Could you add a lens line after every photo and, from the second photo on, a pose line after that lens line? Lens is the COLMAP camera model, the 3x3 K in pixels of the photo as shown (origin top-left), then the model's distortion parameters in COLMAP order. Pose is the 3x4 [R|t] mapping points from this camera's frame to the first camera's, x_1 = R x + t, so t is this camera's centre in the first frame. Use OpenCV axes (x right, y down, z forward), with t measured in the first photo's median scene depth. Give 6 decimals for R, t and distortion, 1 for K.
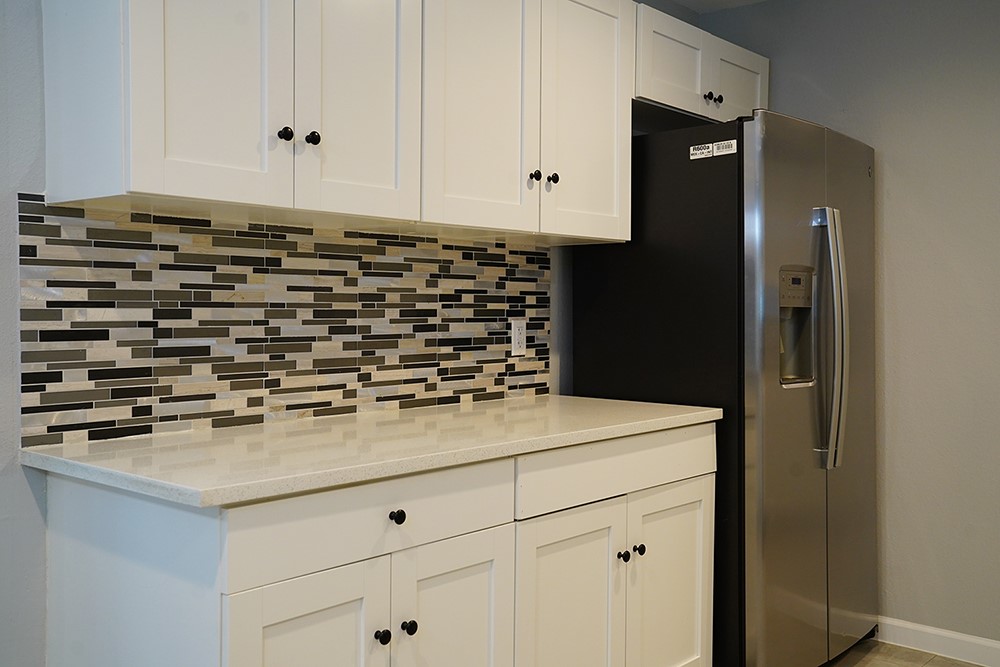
lens RADIAL K [[968.3, 0, 497.5], [0, 968.3, 325.7], [0, 0, 1]] dist [-0.009110, 0.000000]
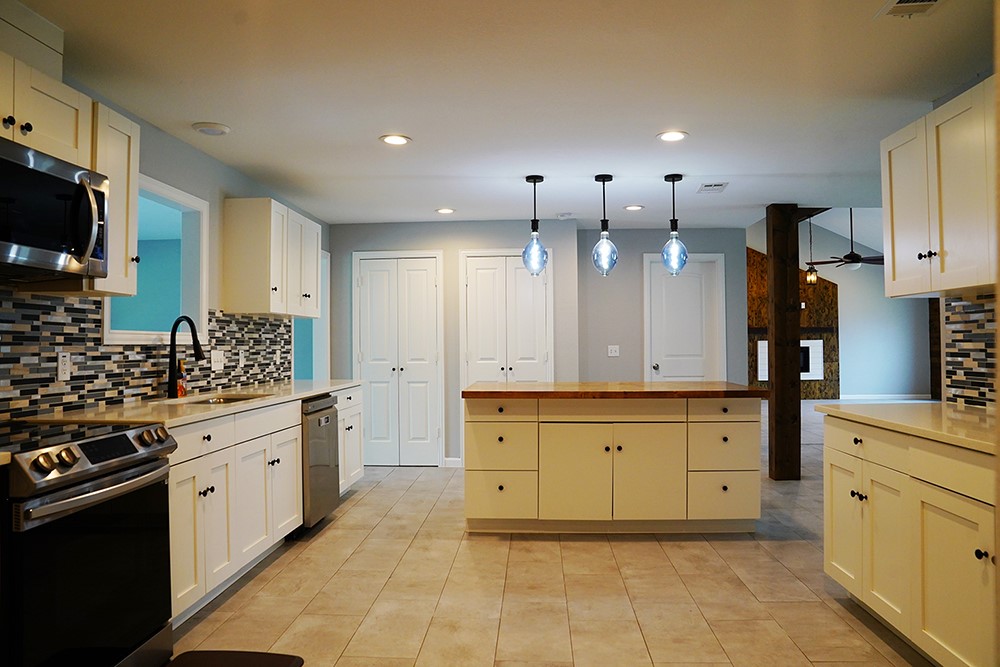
lens RADIAL K [[690.1, 0, 501.4], [0, 690.1, 337.8], [0, 0, 1]] dist [-0.043061, 0.046024]
pose [[0.771170, 0.003855, 0.636618, -0.532785], [0.014684, 0.999608, -0.023840, 0.010319], [-0.636460, 0.027732, 0.770811, -0.587105]]
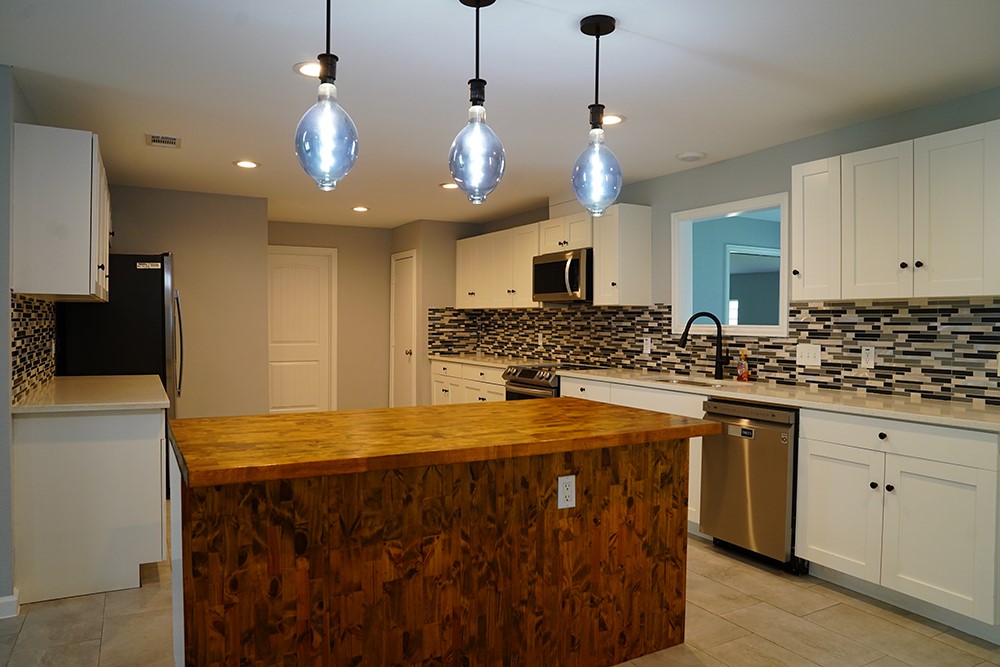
lens RADIAL K [[690.1, 0, 501.1], [0, 690.1, 331.3], [0, 0, 1]] dist [-0.043061, 0.046024]
pose [[-0.305700, 0.000268, -0.952128, 1.849852], [-0.039198, 0.999149, 0.012867, -0.033337], [0.951321, 0.041255, -0.305429, 1.071211]]
